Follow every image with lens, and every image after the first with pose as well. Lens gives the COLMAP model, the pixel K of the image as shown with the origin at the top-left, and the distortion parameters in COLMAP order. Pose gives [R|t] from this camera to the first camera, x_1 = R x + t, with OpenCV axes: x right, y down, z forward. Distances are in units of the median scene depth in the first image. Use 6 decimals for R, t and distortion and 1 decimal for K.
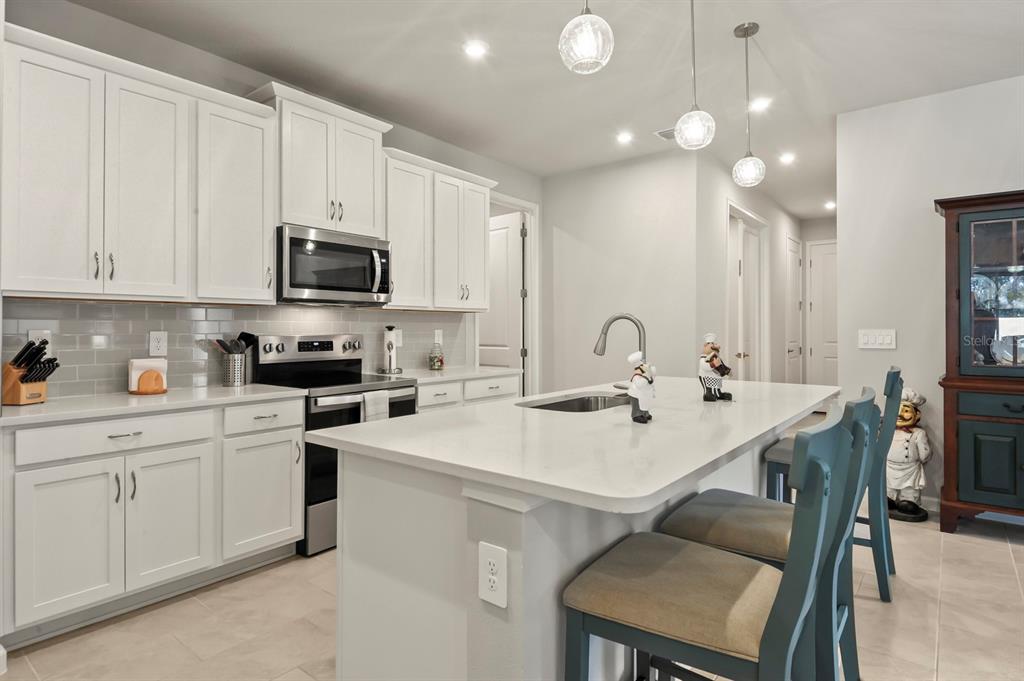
lens RADIAL K [[567.5, 0, 512.0], [0, 567.5, 340.5], [0, 0, 1]] dist [0.003297, 0.000549]
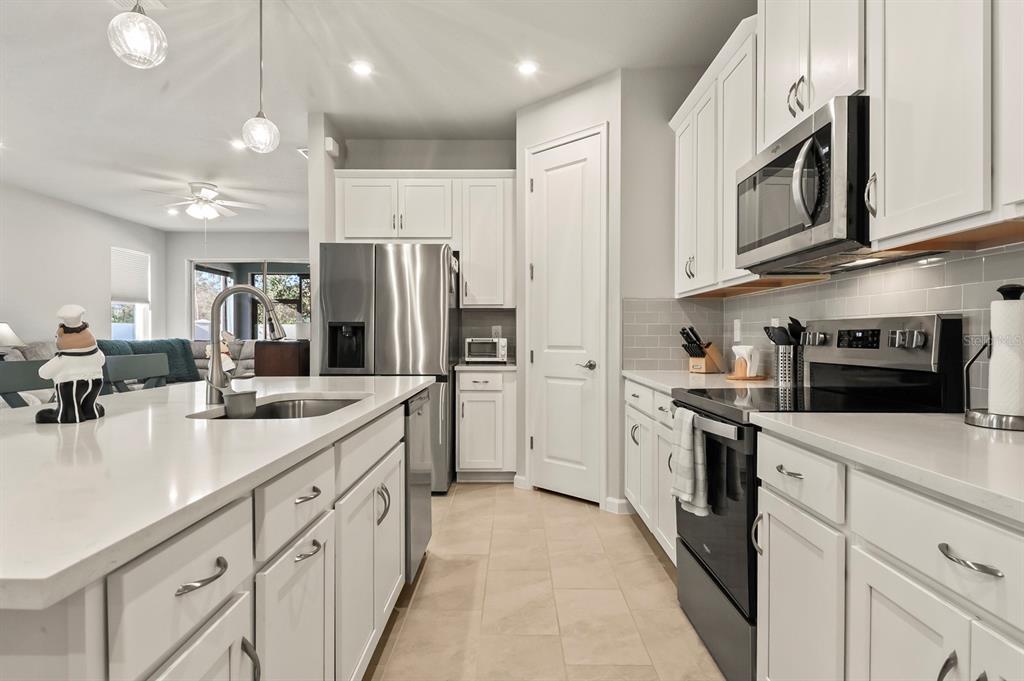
lens RADIAL K [[553.5, 0, 512.0], [0, 553.5, 340.5], [0, 0, 1]] dist [-0.000735, -0.000530]
pose [[-0.786161, 0.000938, -0.618021, 0.250363], [-0.014686, 0.999688, 0.020199, 0.006260], [0.617847, 0.024956, -0.785902, 1.228196]]
